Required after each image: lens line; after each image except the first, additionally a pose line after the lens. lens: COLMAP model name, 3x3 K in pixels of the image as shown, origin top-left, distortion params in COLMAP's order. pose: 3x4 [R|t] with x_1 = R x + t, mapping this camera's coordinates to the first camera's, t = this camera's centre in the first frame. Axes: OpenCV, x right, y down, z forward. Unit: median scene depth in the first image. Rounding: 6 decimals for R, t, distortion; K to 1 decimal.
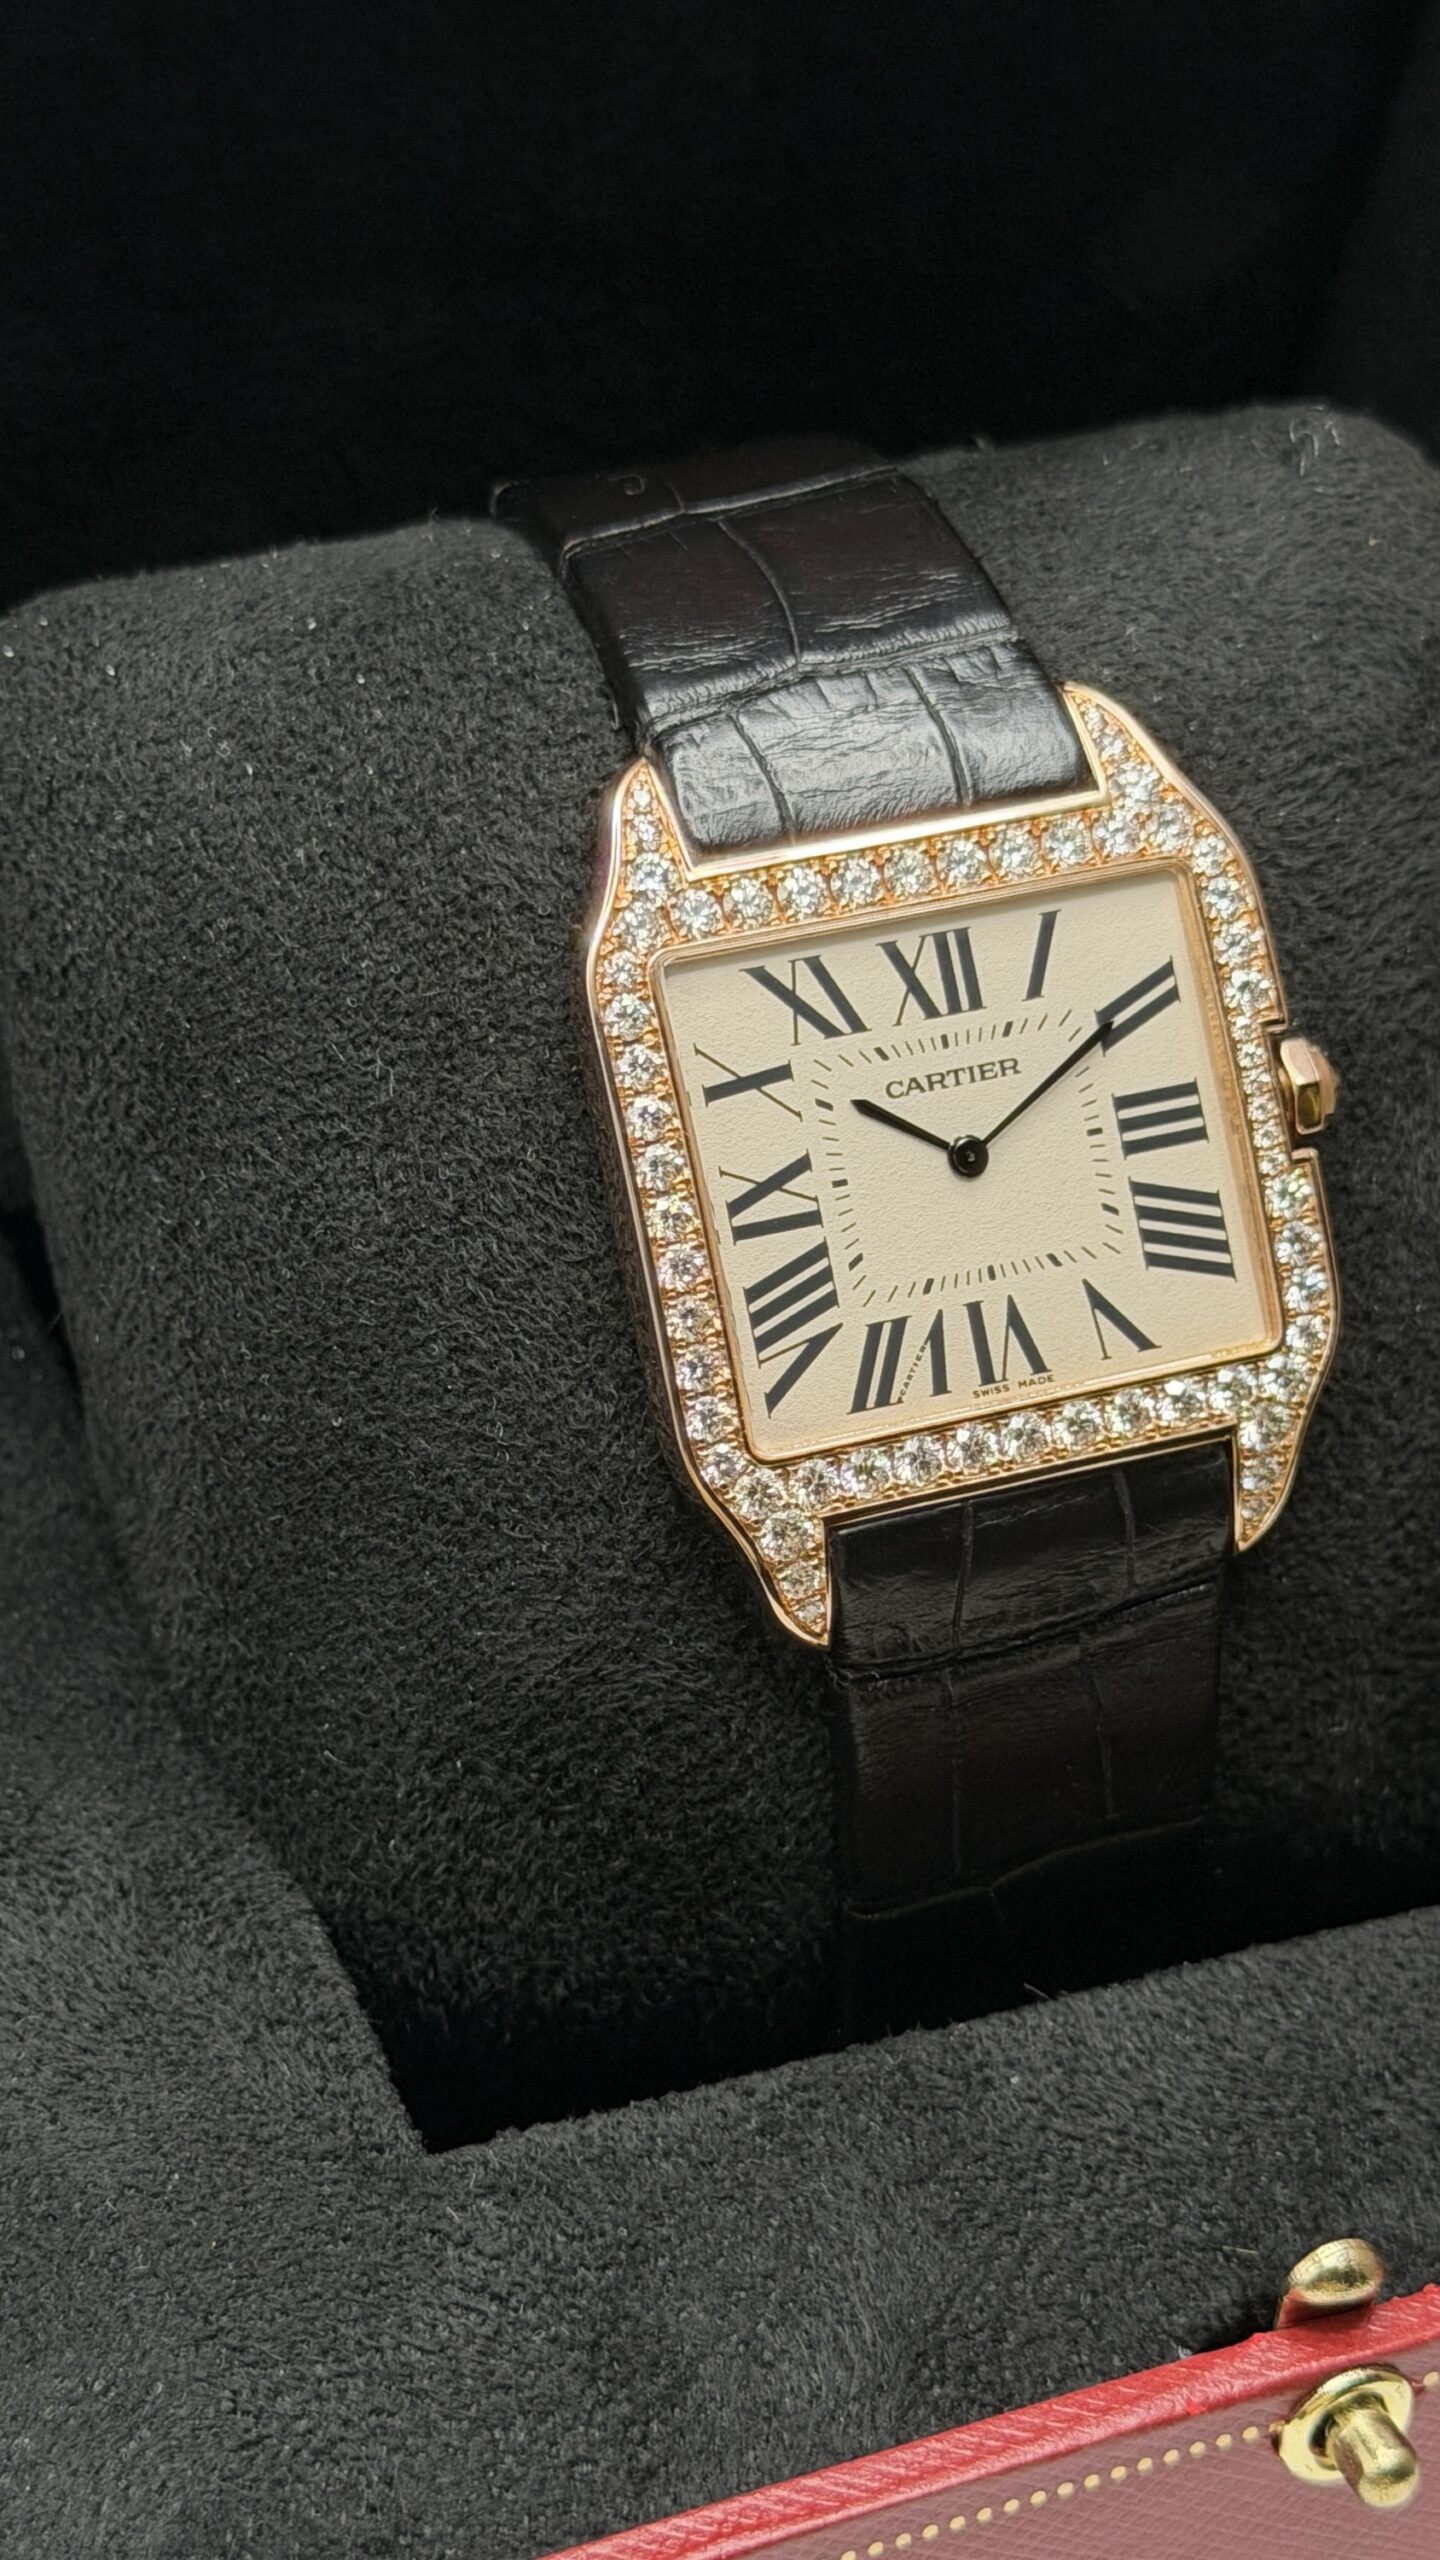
lens RADIAL K [[4957.3, 0, 721.2], [0, 4957.3, 1284.0], [0, 0, 1]] dist [0.092673, 0.000000]
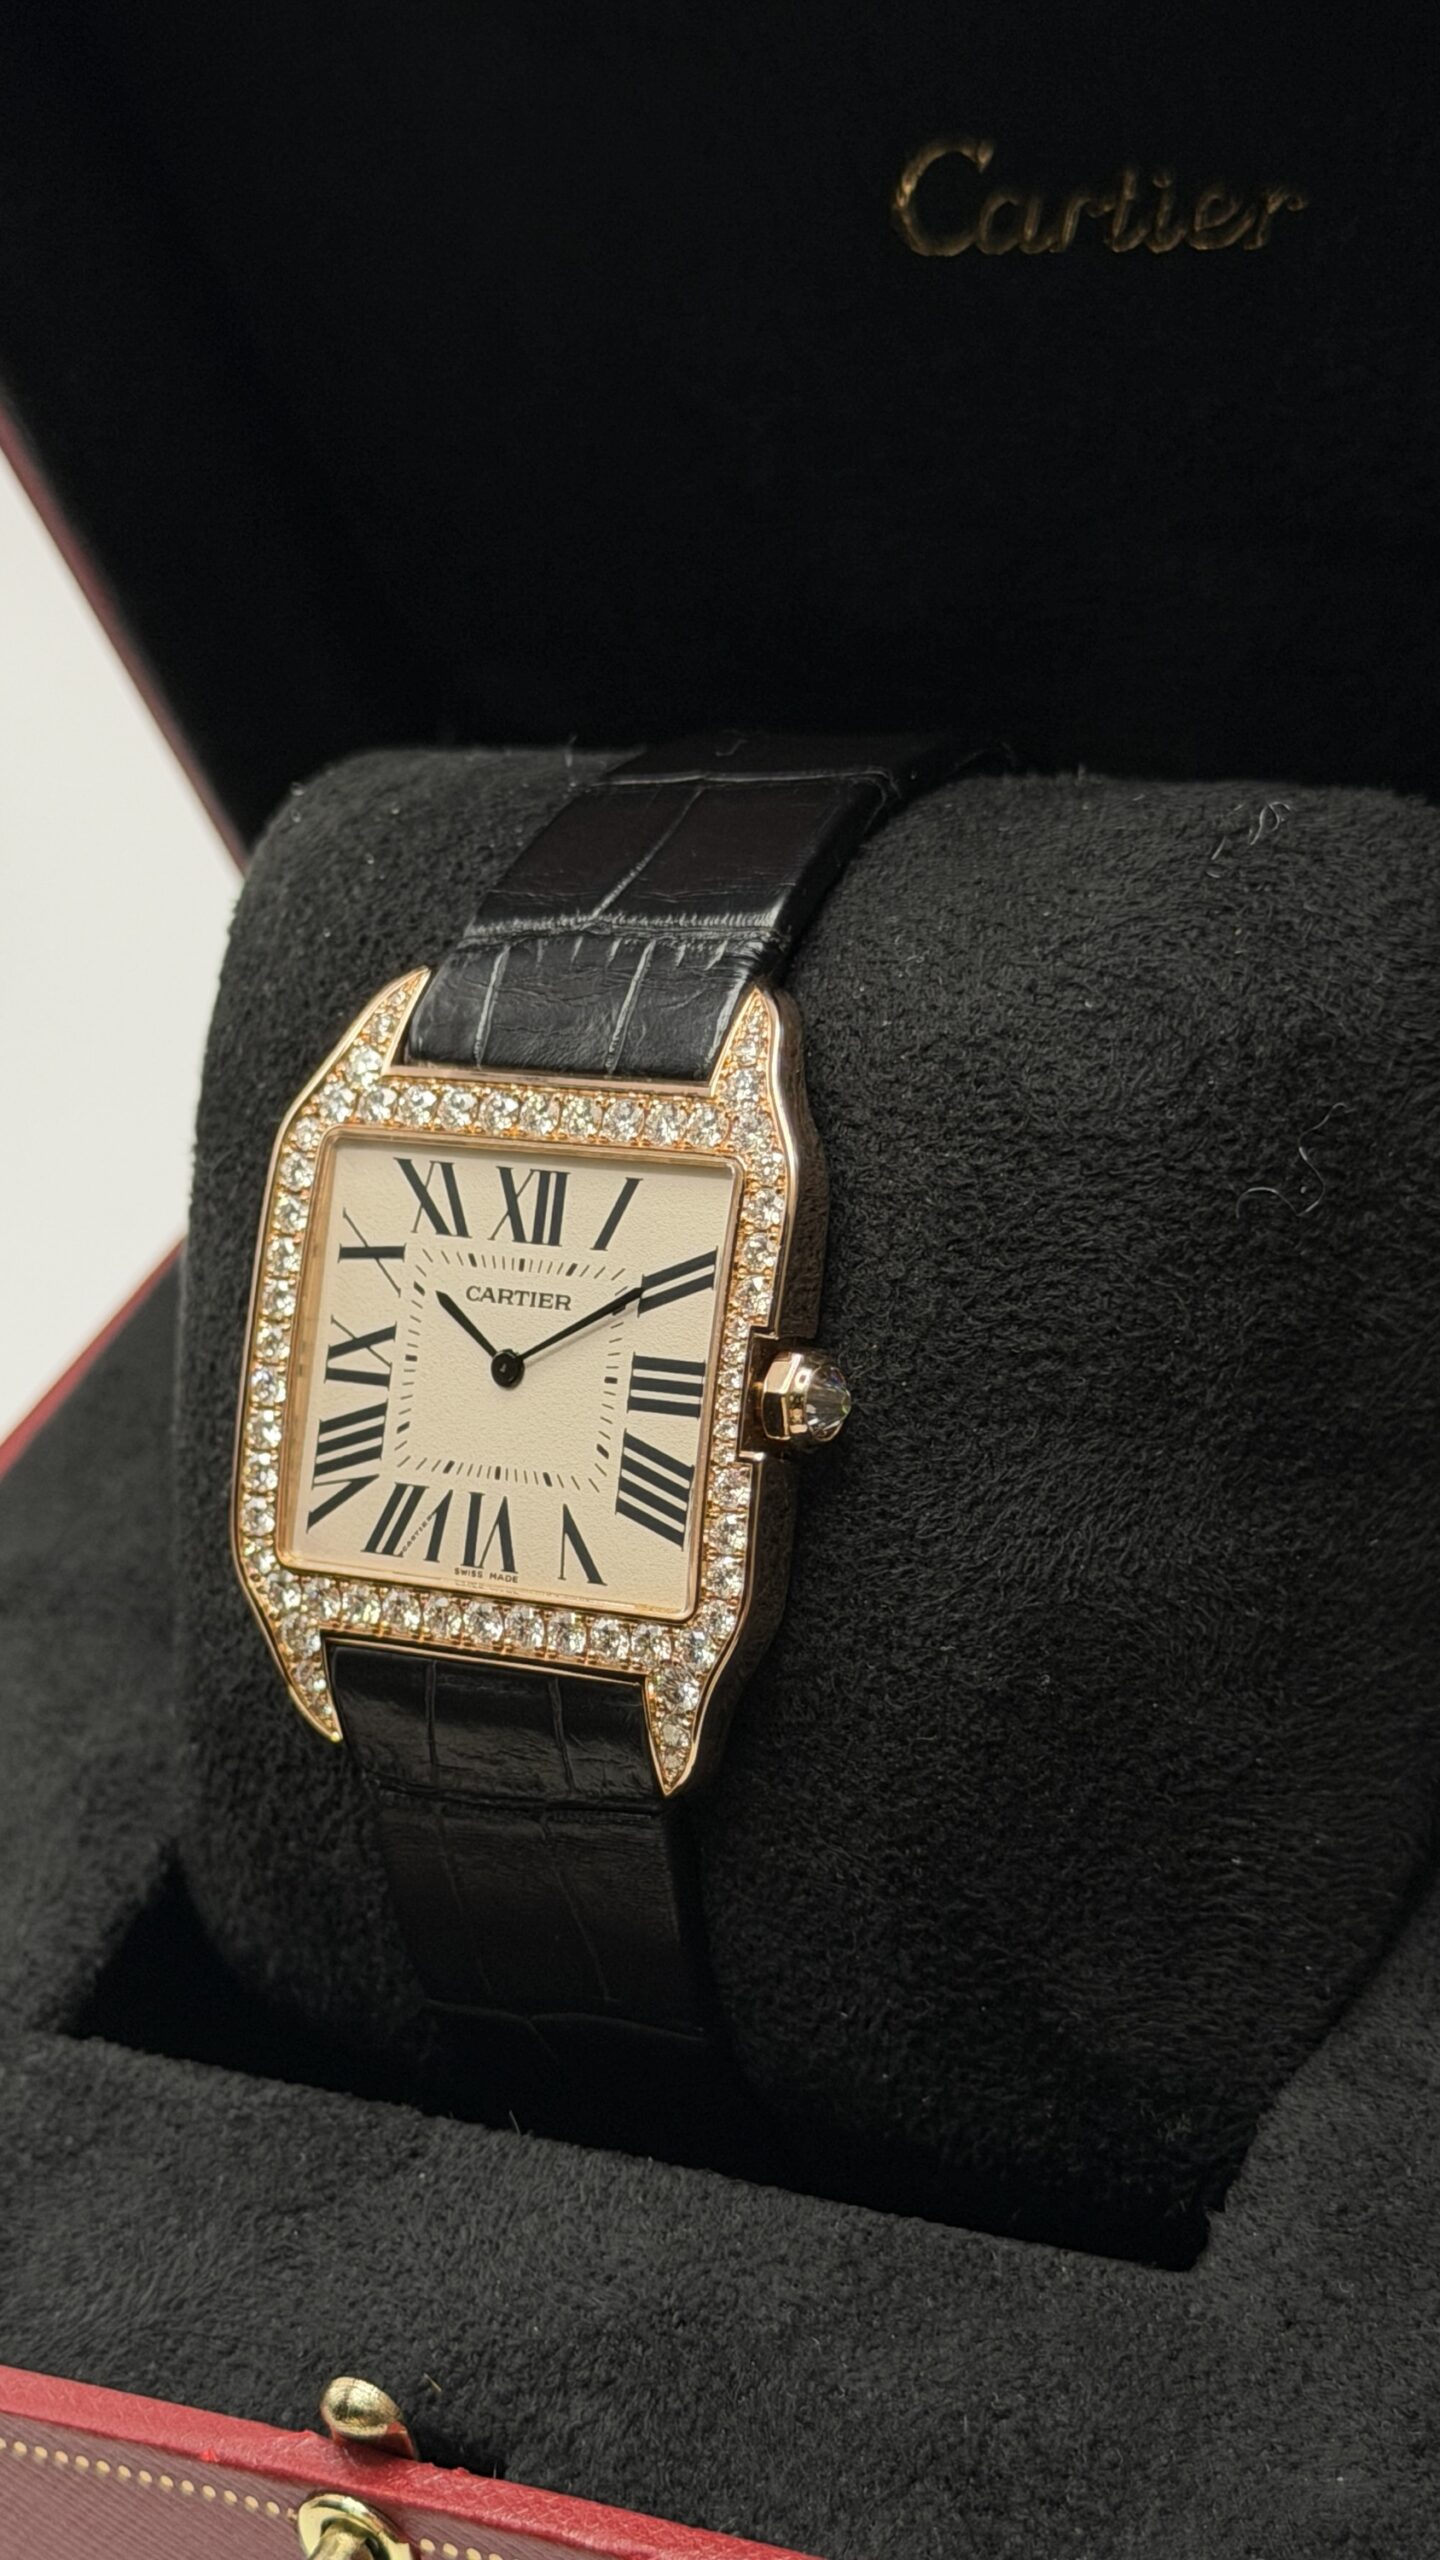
lens RADIAL K [[4957.3, 0, 724.5], [0, 4957.3, 1280.1], [0, 0, 1]] dist [0.092673, 0.000000]
pose [[0.625911, 0.250723, -0.738494, 0.895773], [-0.252665, 0.961034, 0.112130, -0.181275], [0.737832, 0.116408, 0.664871, 0.280177]]
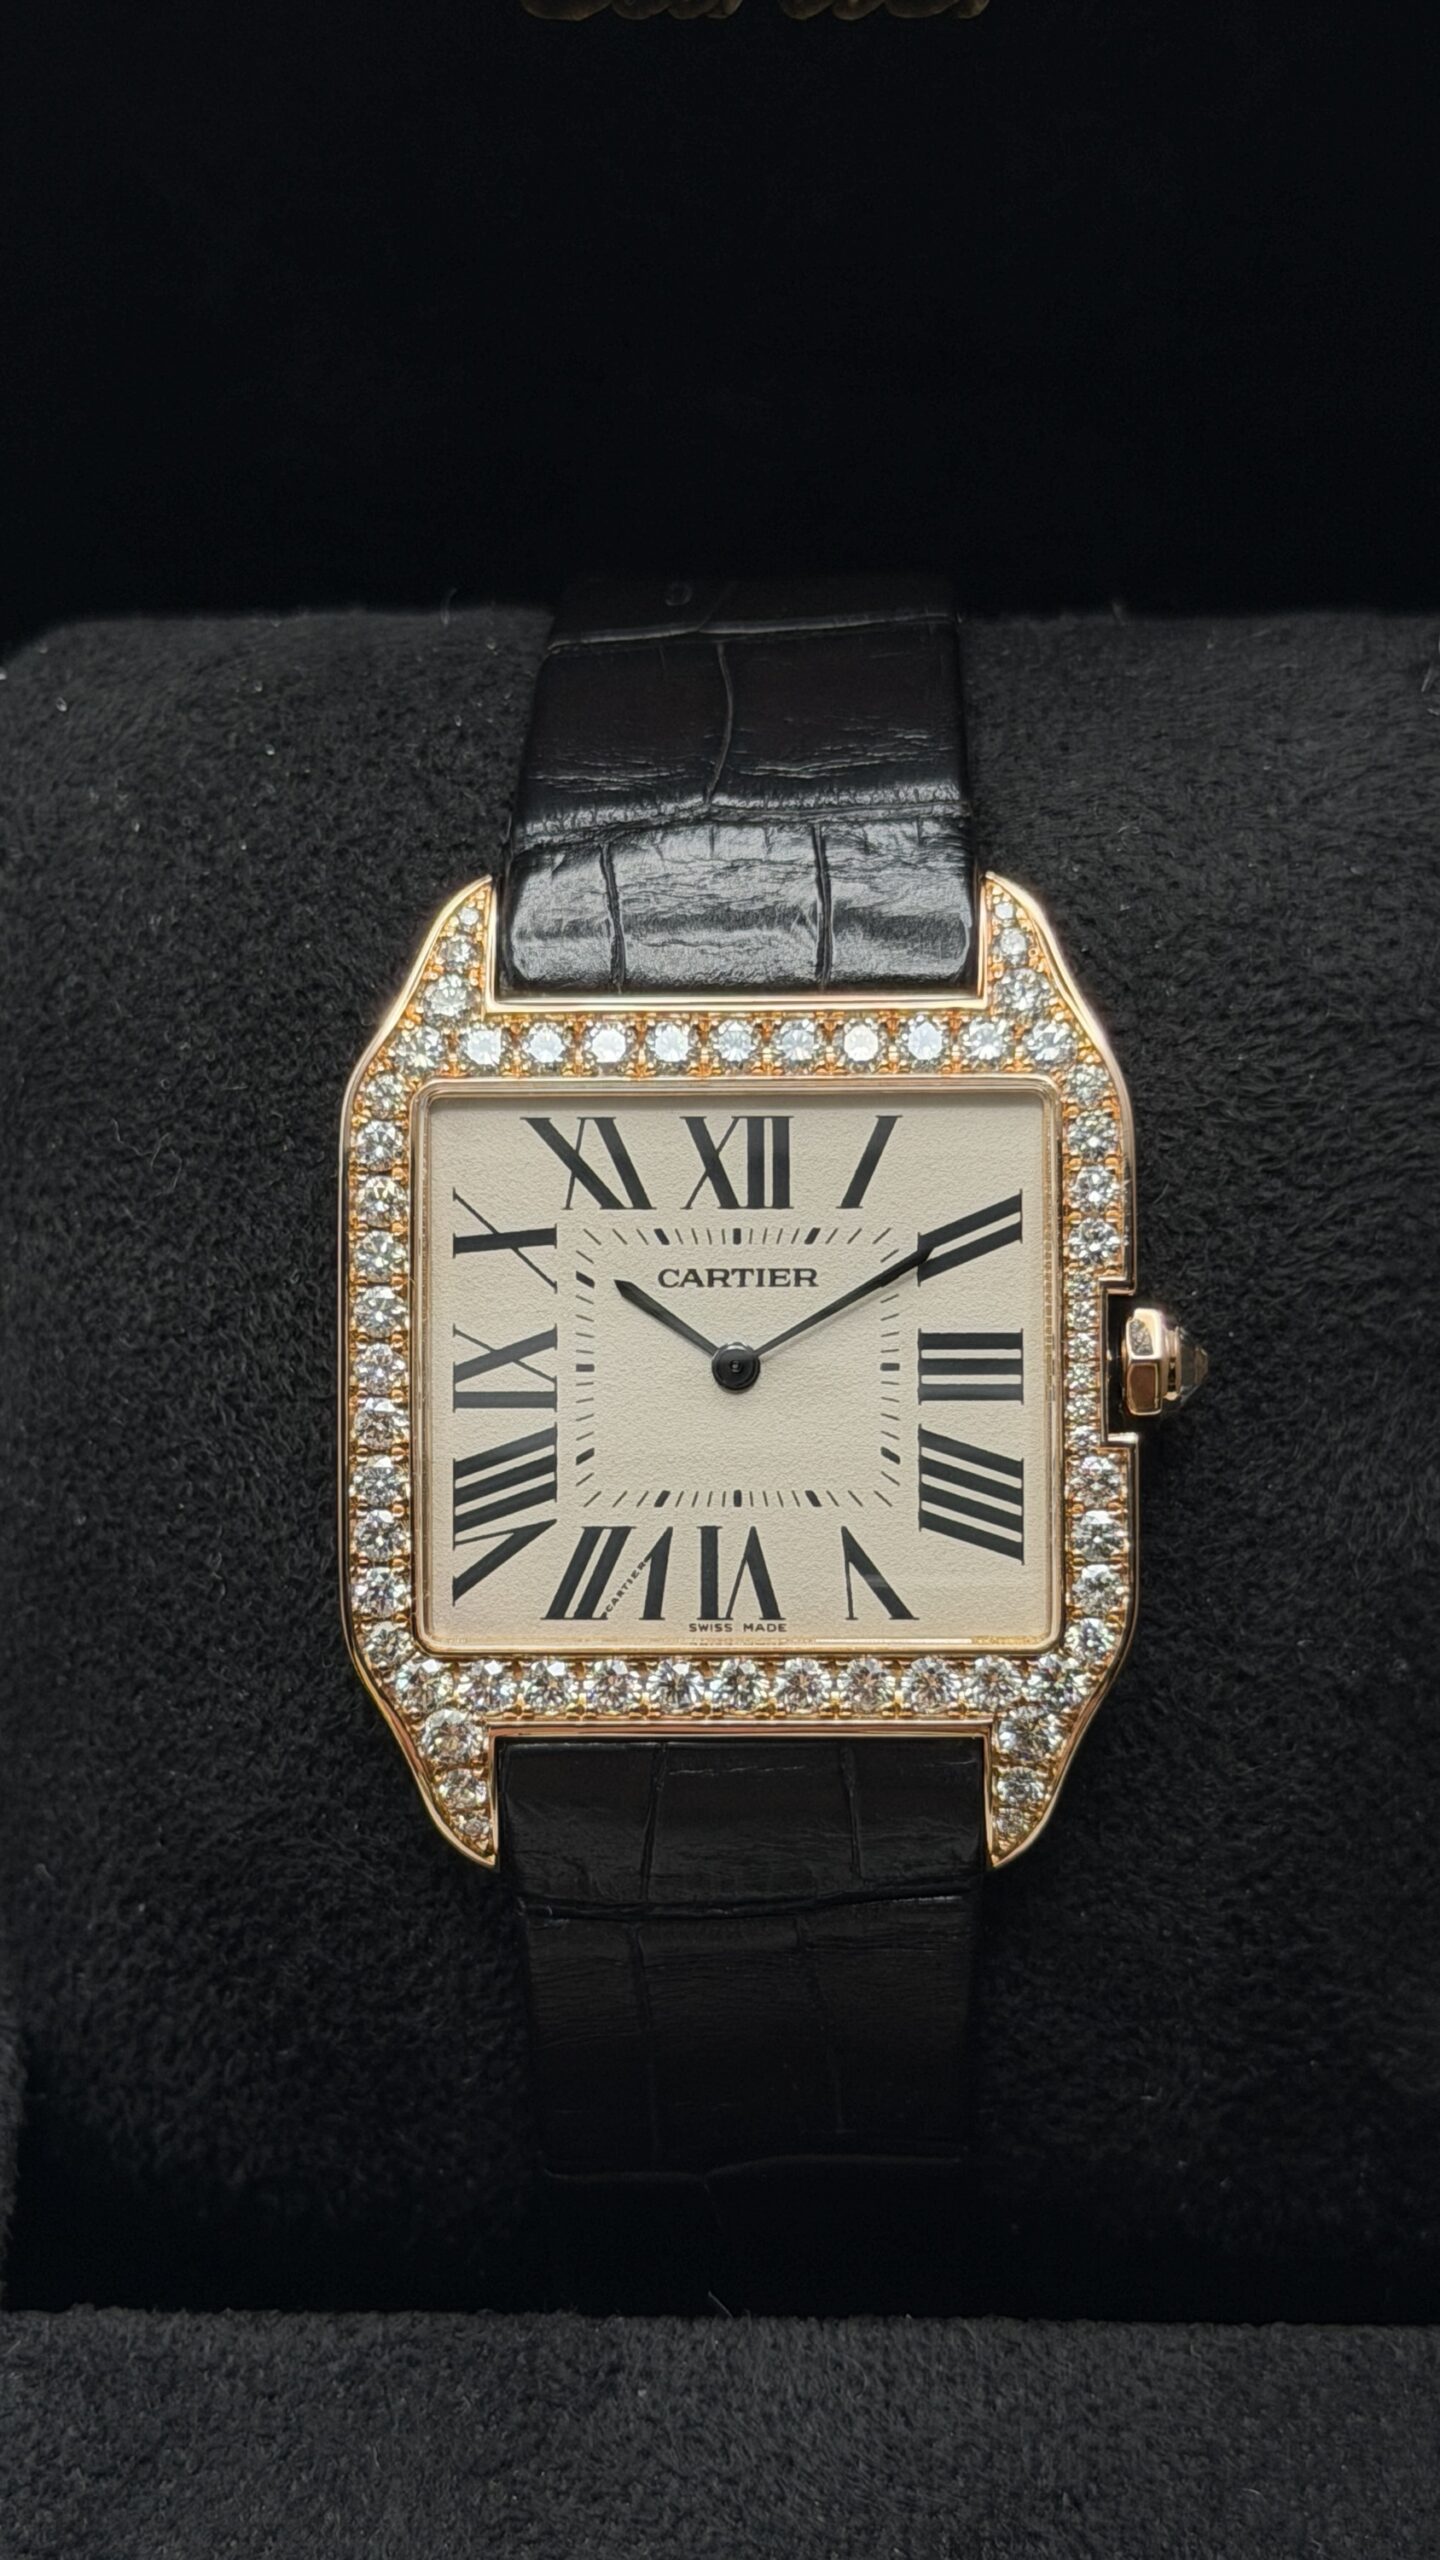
lens RADIAL K [[4957.3, 0, 715.6], [0, 4957.3, 1285.1], [0, 0, 1]] dist [0.092673, 0.000000]
pose [[0.927393, 0.180469, -0.327677, 0.333485], [-0.190165, 0.981749, 0.002494, -0.041130], [0.322147, 0.060000, 0.944786, 0.146521]]
